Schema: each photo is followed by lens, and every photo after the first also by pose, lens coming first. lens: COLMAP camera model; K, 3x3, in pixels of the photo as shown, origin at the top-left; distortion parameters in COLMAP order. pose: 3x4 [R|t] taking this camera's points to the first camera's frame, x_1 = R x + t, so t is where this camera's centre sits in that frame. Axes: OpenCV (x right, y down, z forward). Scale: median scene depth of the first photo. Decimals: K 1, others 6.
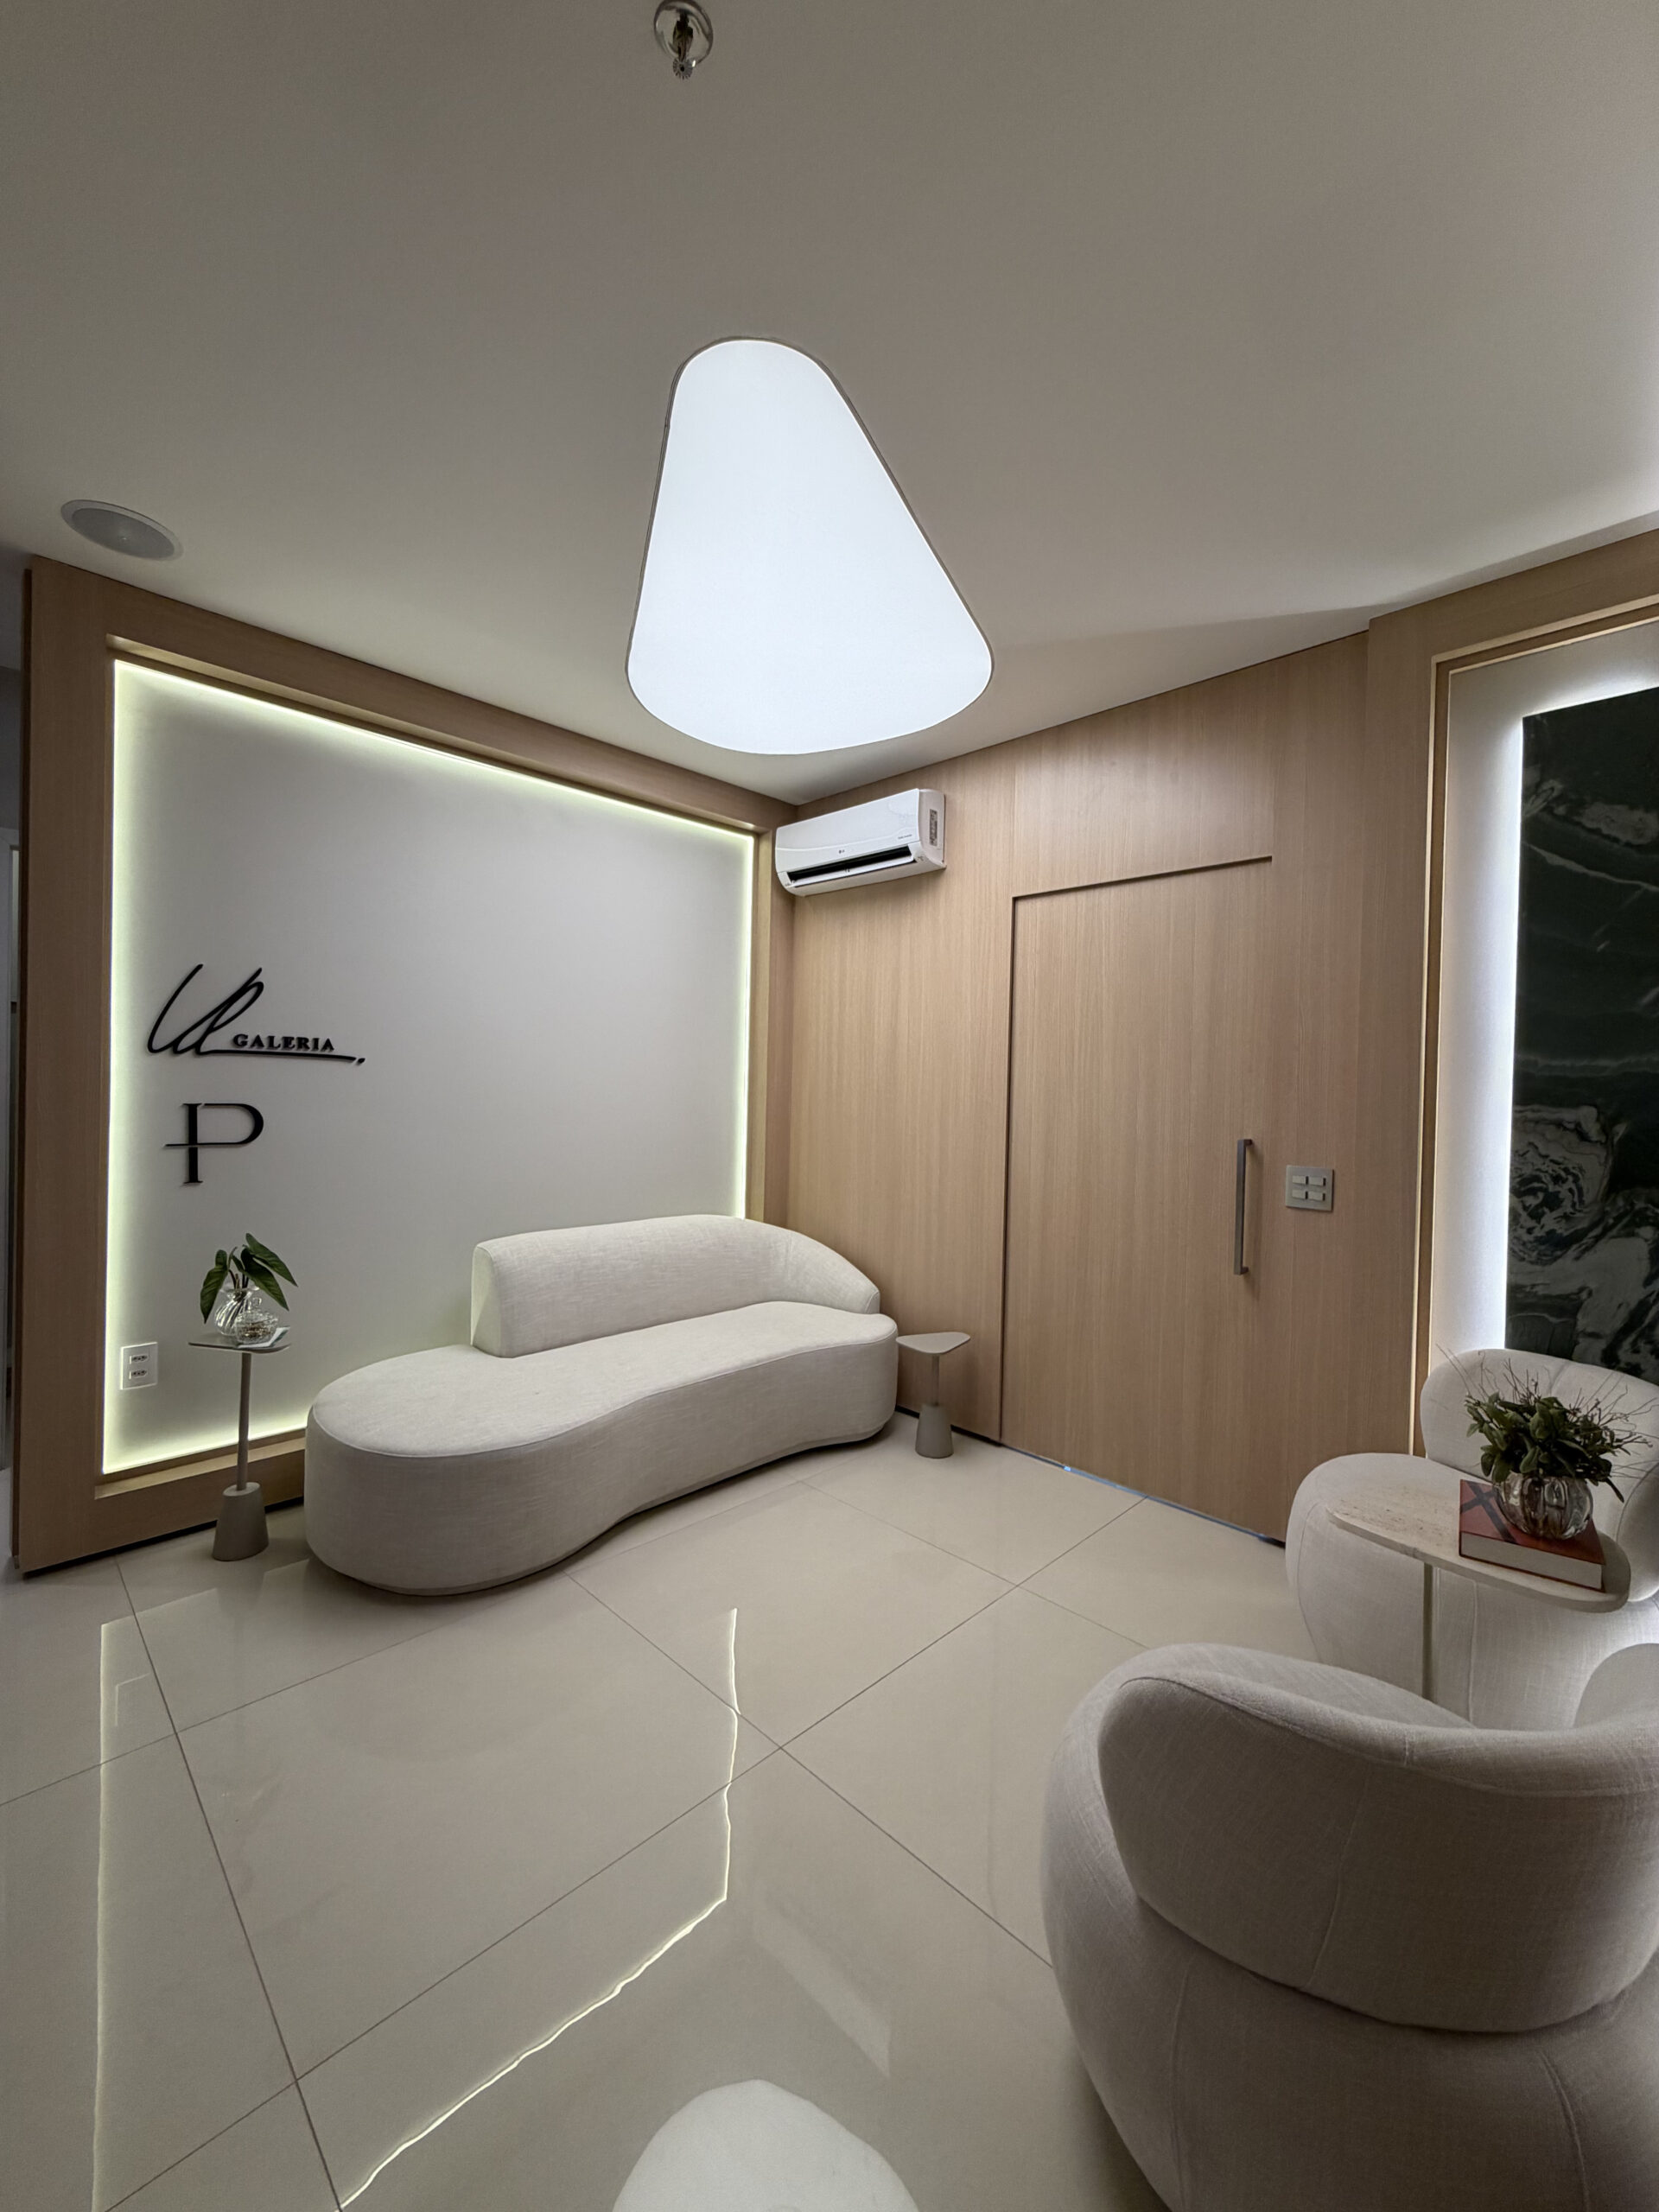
lens RADIAL K [[885.2, 0, 825.5], [0, 885.2, 1098.5], [0, 0, 1]] dist [0.000580, 0.000840]
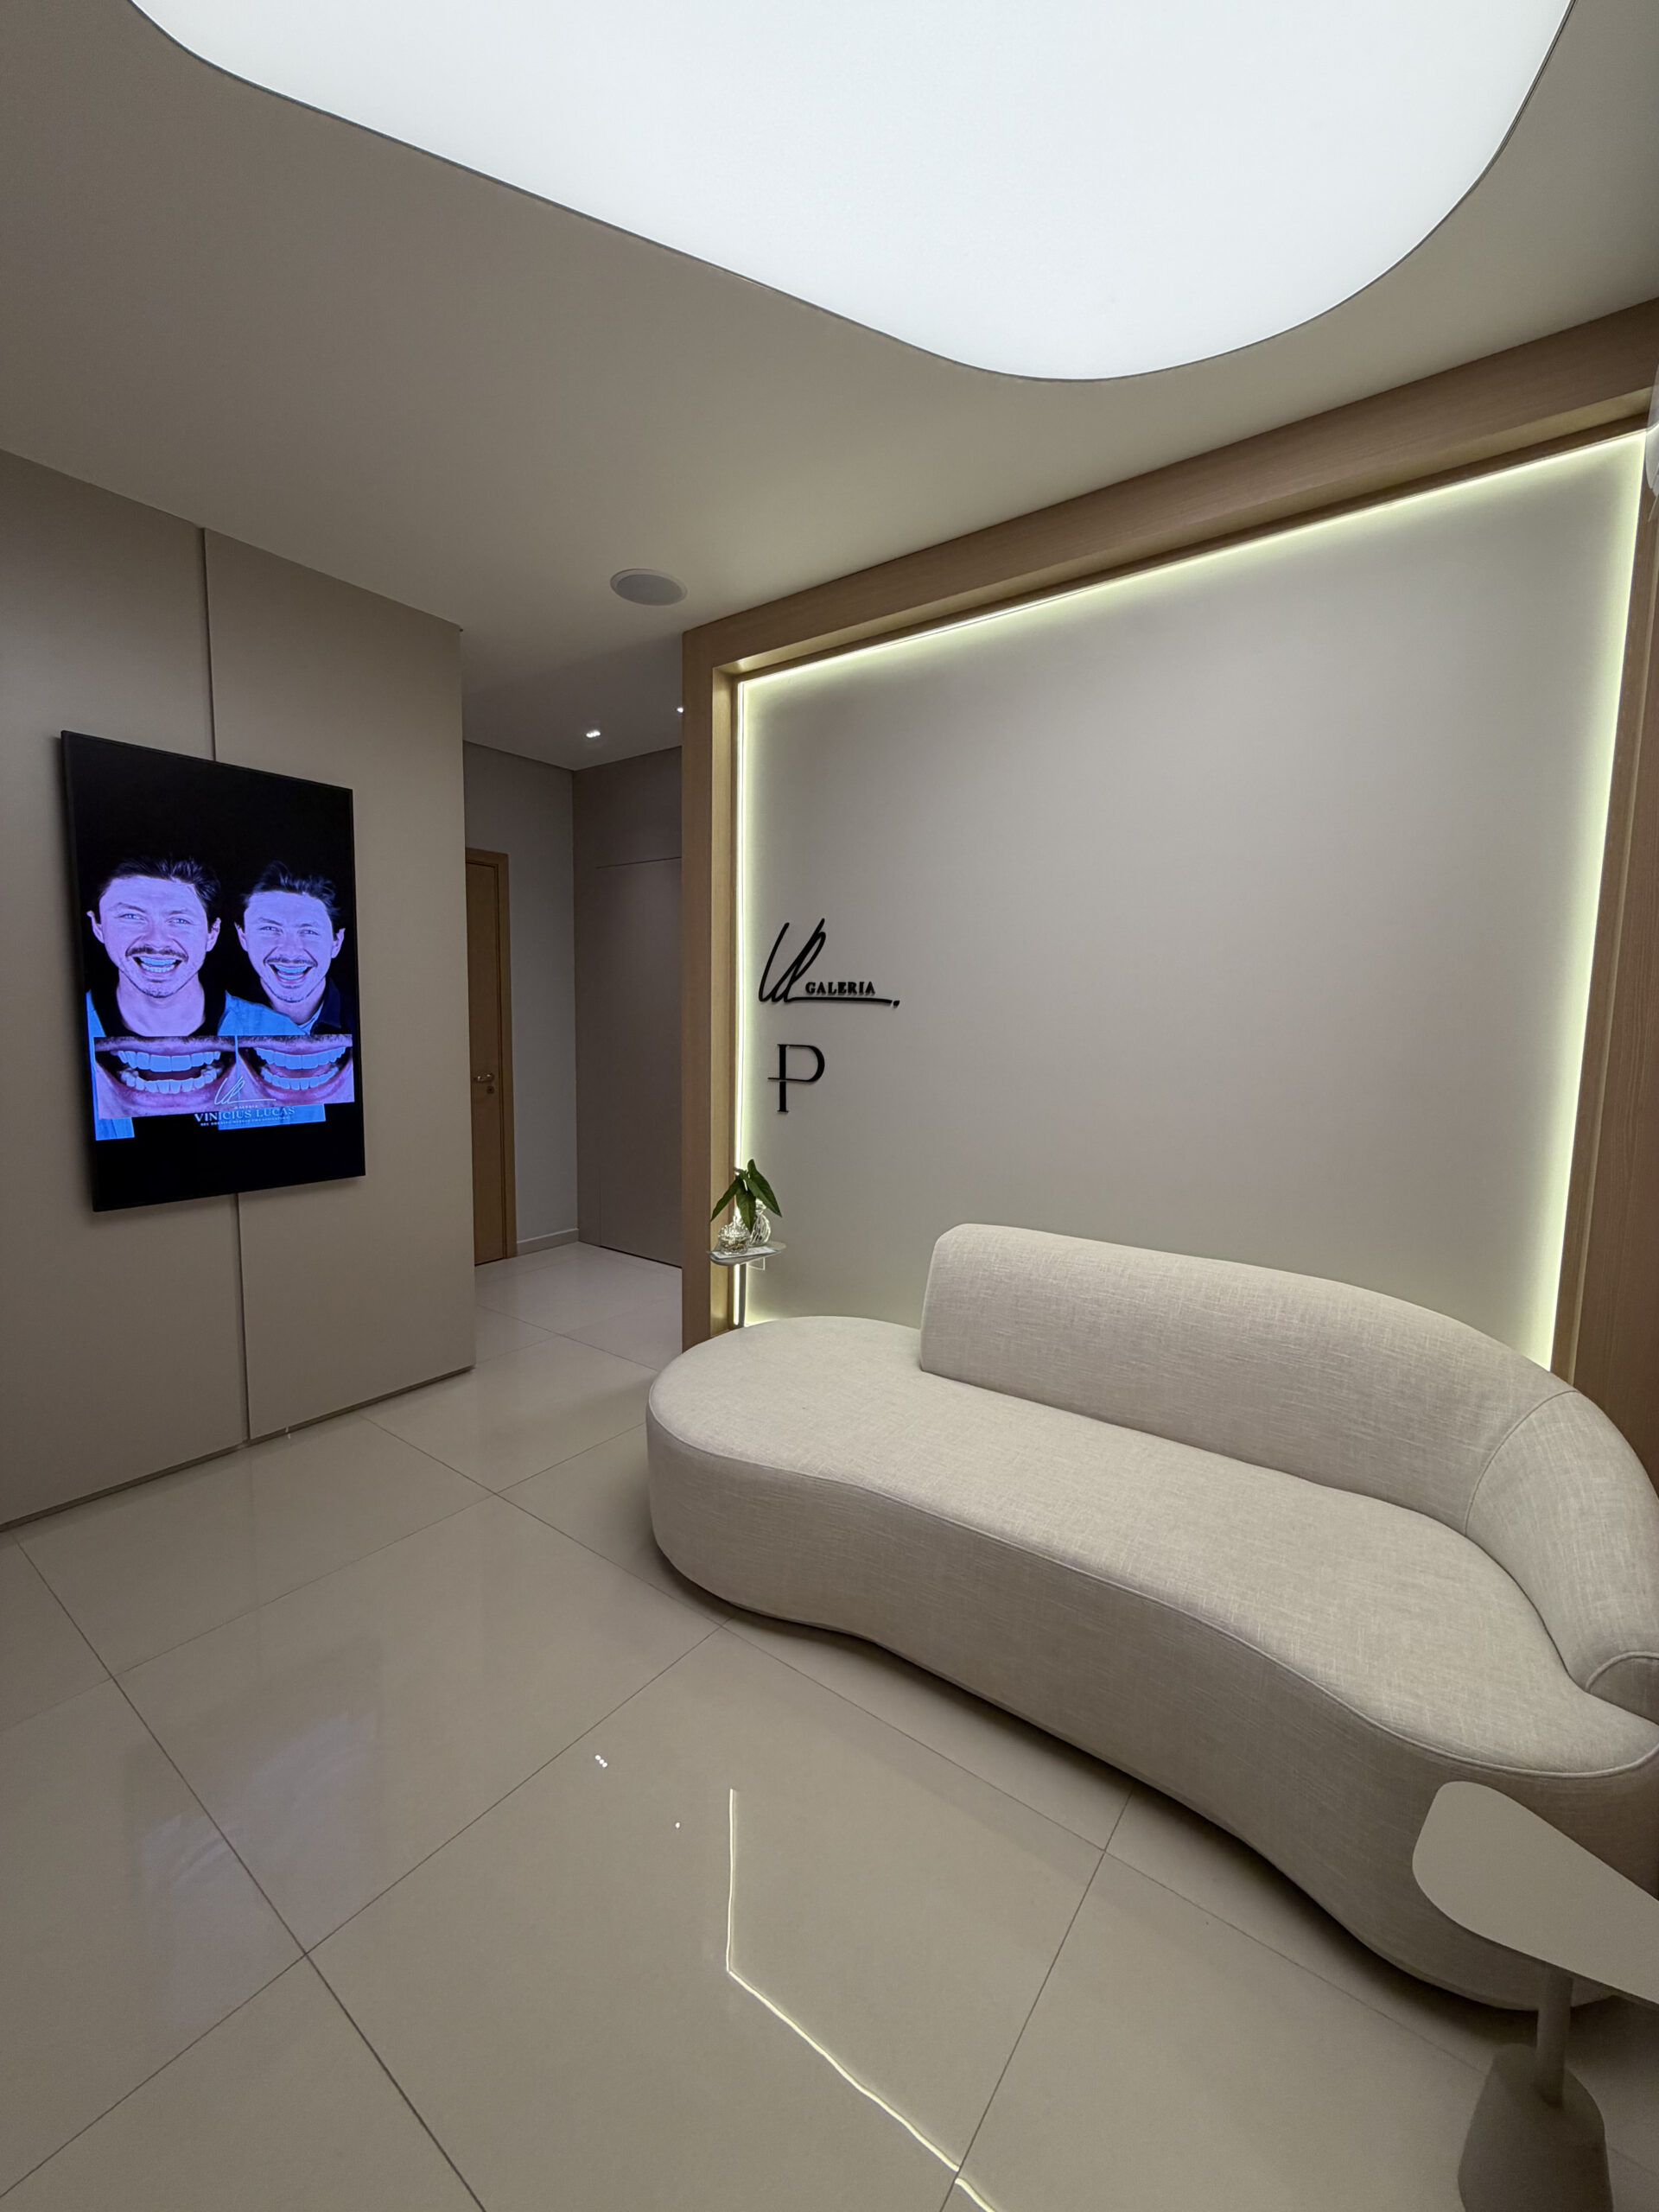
lens RADIAL K [[885.2, 0, 824.7], [0, 885.2, 1097.9], [0, 0, 1]] dist [0.000580, 0.000840]
pose [[0.145121, 0.078778, -0.986273, 0.439123], [-0.023041, 0.996824, 0.076230, -0.013300], [0.989146, 0.011663, 0.146476, 0.860857]]
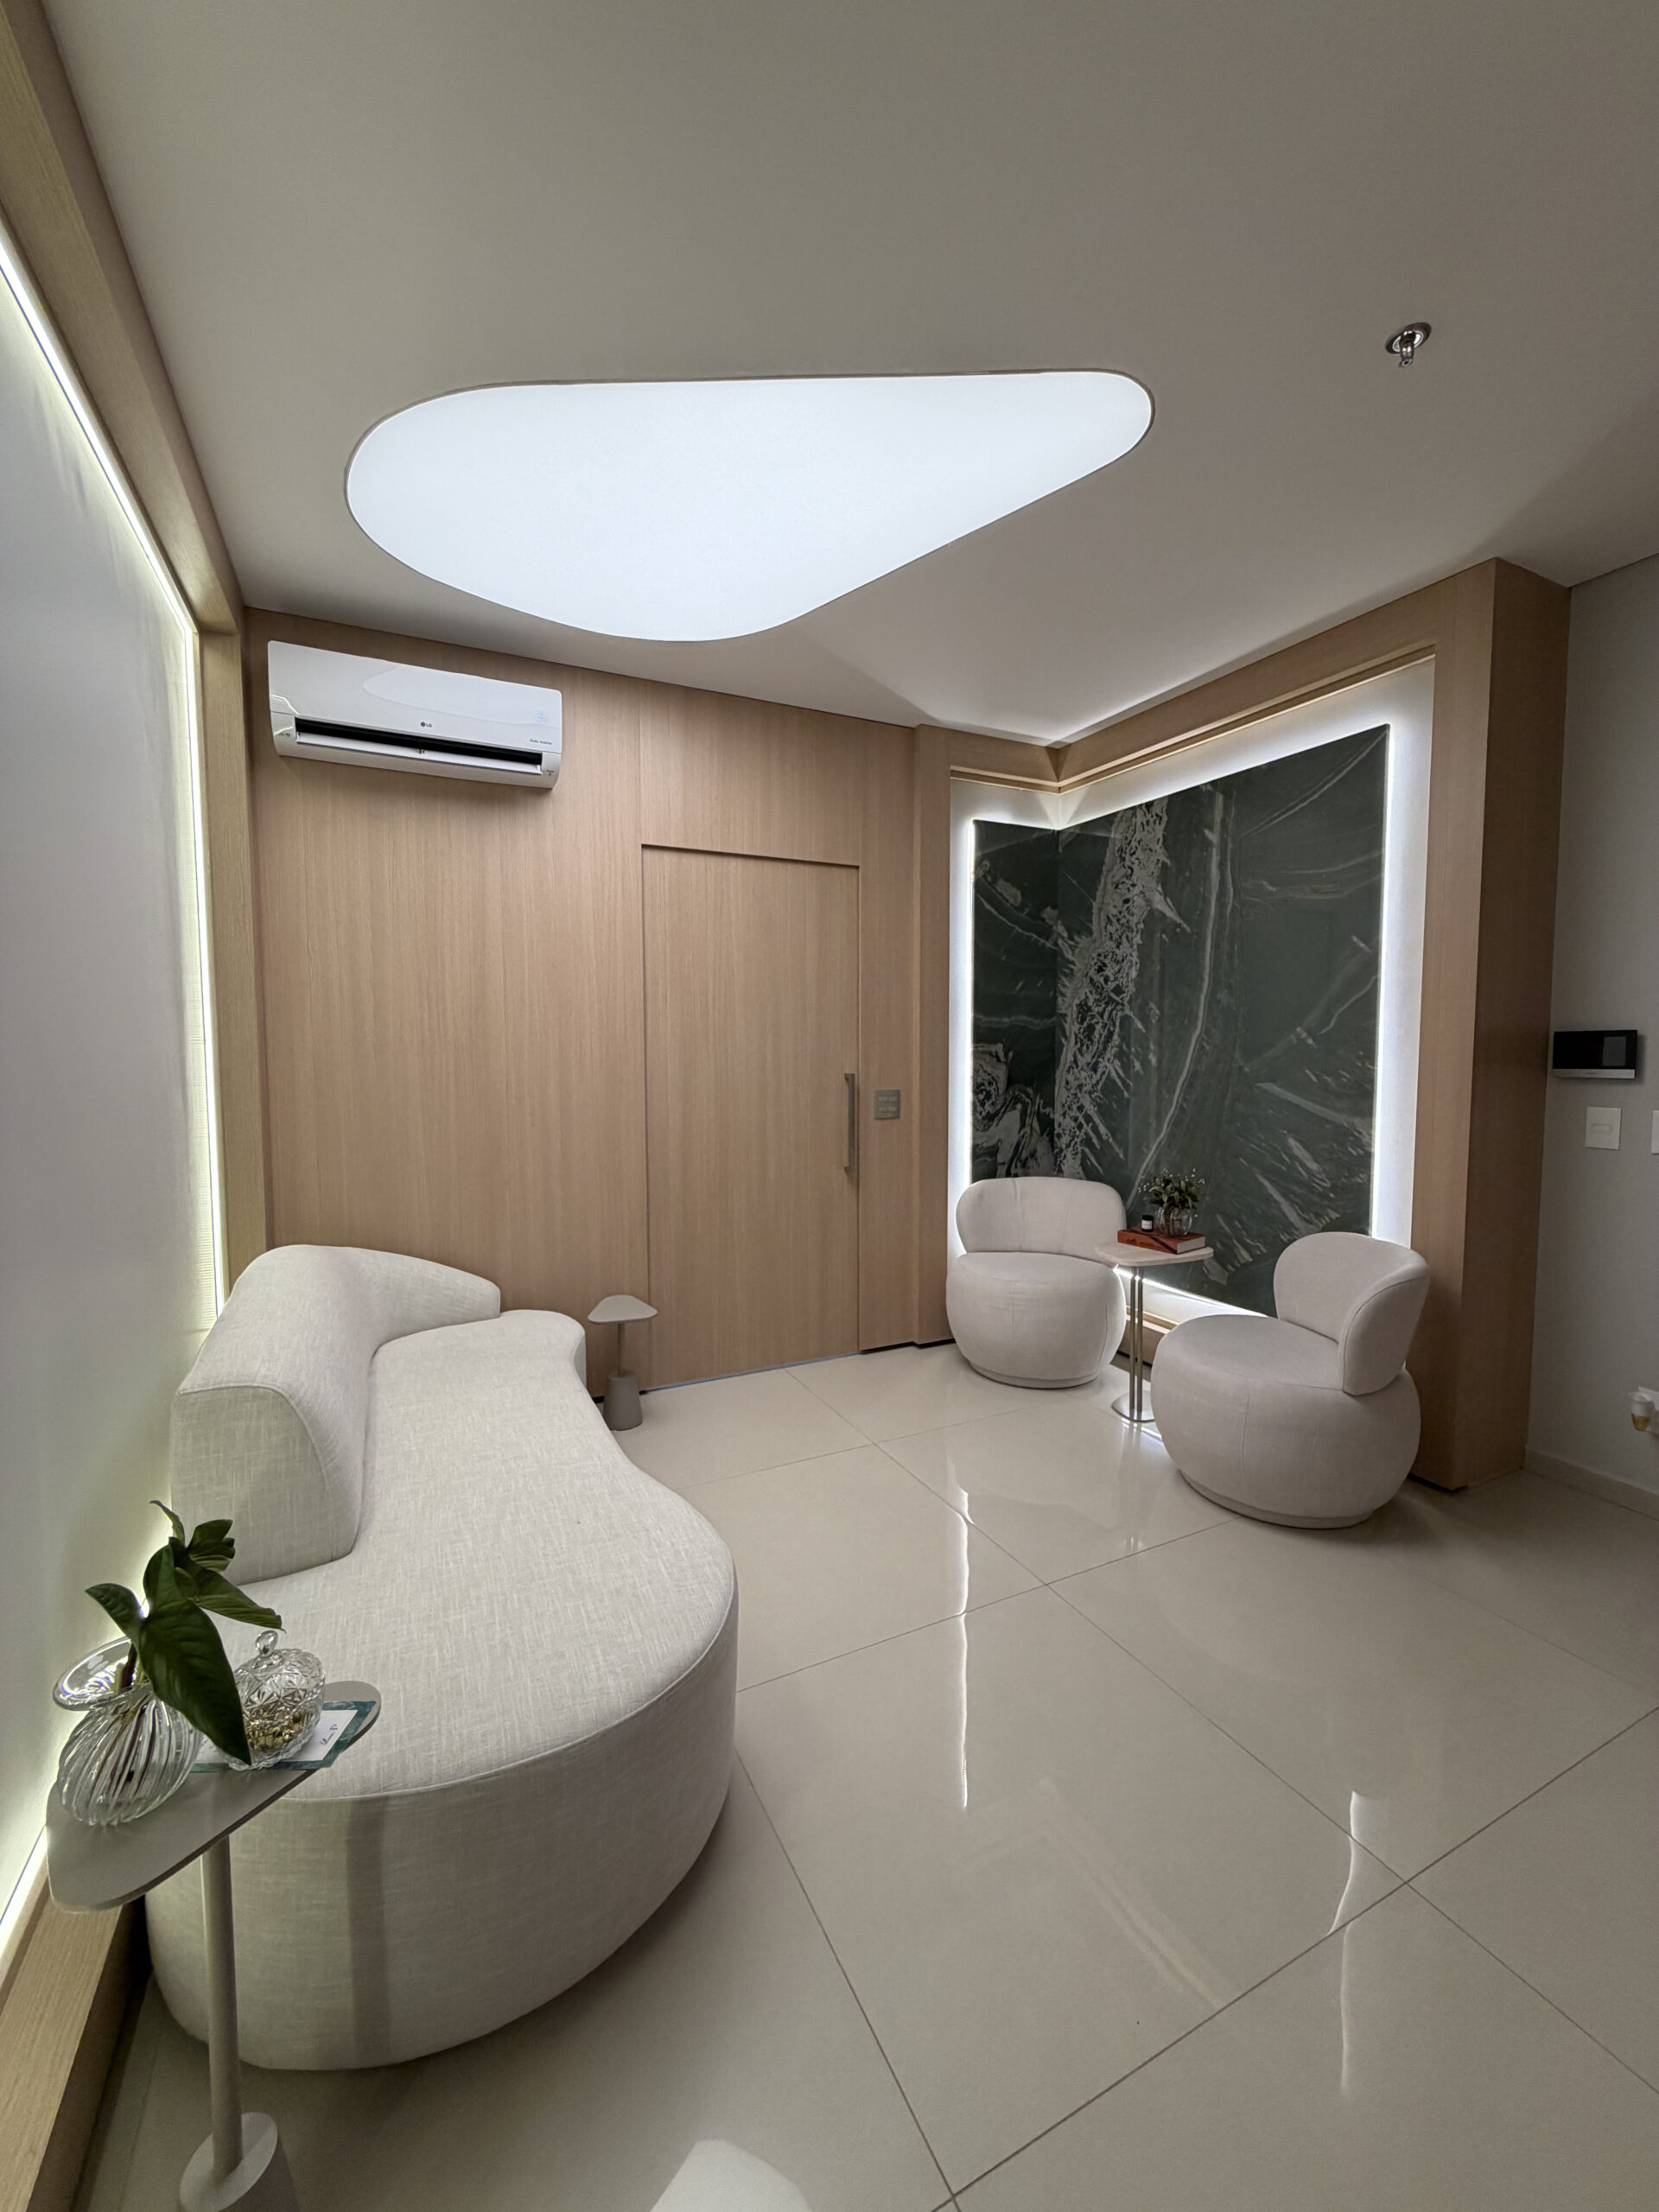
lens RADIAL K [[885.2, 0, 829.6], [0, 885.2, 1101.1], [0, 0, 1]] dist [0.000580, 0.000840]
pose [[0.319680, -0.086474, 0.943571, -0.821528], [0.019305, 0.996215, 0.084758, -0.027698], [-0.947329, -0.008880, 0.320139, 0.592486]]
